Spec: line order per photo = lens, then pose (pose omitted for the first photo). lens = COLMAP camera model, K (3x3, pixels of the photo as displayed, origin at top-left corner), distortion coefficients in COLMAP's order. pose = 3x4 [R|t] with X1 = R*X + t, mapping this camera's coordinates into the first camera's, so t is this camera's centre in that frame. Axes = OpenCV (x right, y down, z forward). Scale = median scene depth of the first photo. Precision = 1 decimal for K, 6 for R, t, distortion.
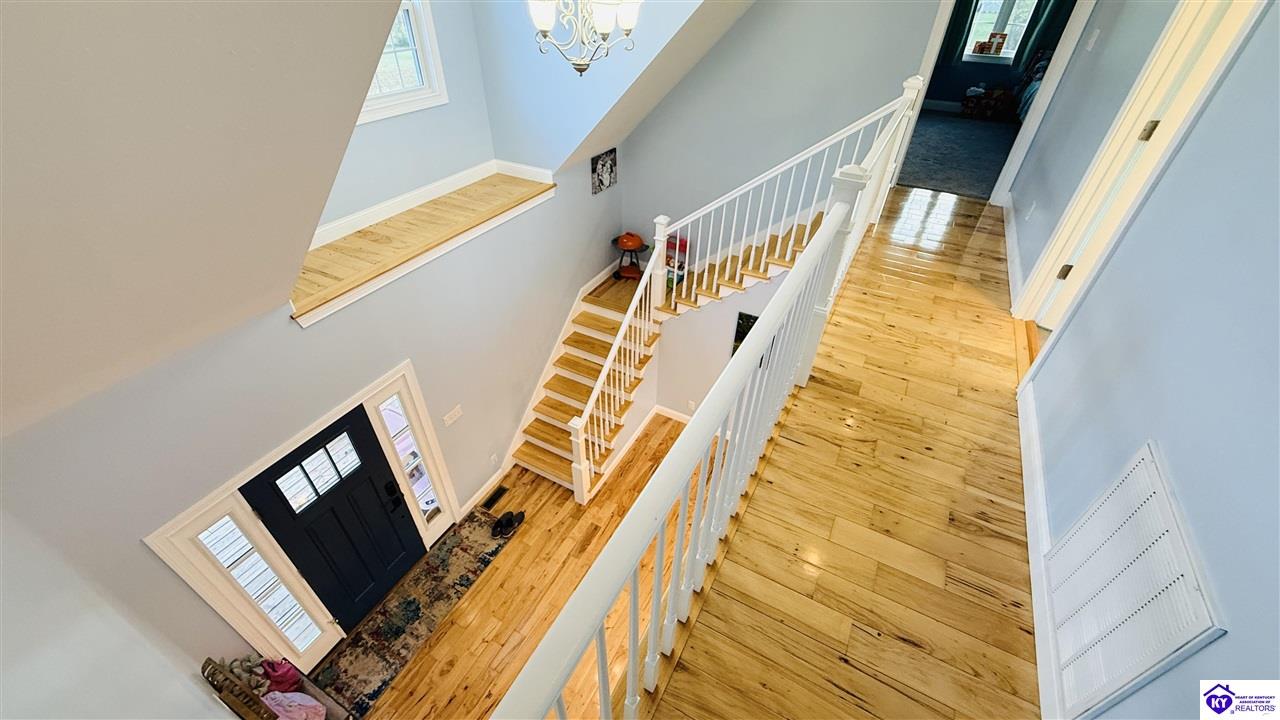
lens RADIAL K [[509.2, 0, 639.9], [0, 509.2, 357.0], [0, 0, 1]] dist [-0.003911, 0.000288]
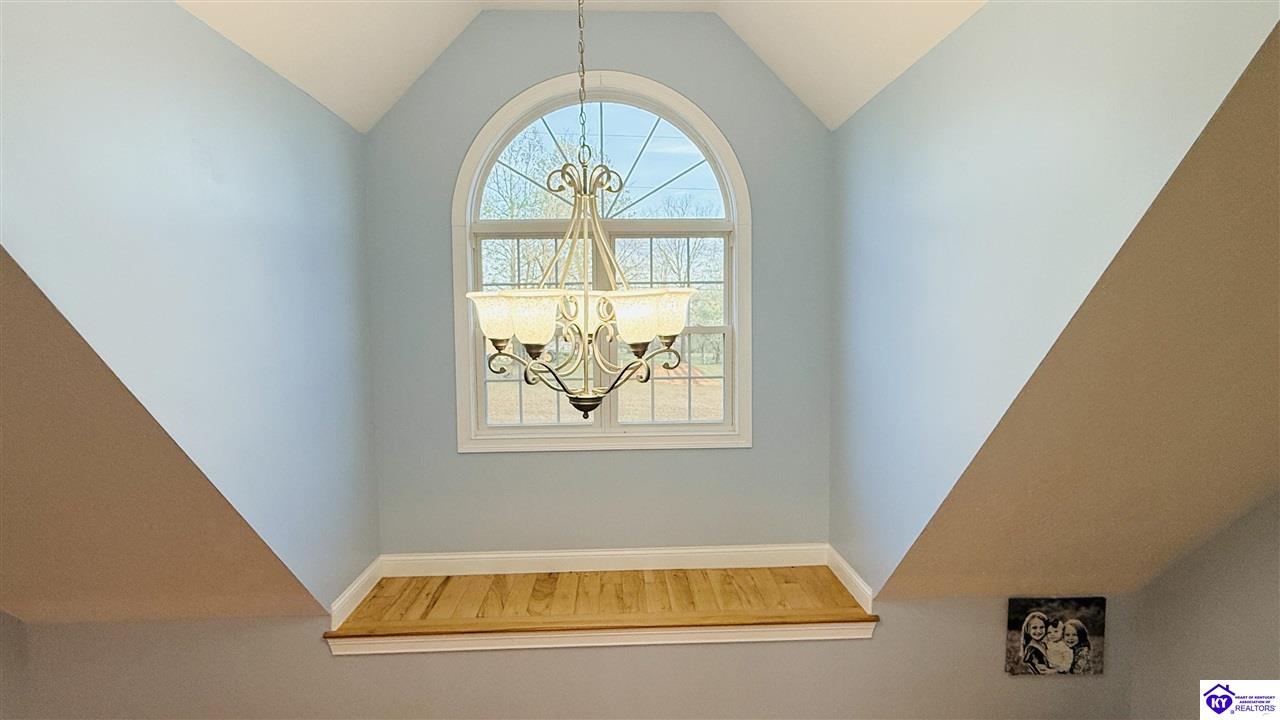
lens RADIAL K [[678.1, 0, 641.5], [0, 678.1, 361.9], [0, 0, 1]] dist [0.003740, 0.001233]
pose [[0.508164, 0.036586, -0.860483, 0.261358], [-0.510682, 0.817314, -0.266836, -0.220240], [0.693522, 0.575030, 0.434013, 0.349400]]
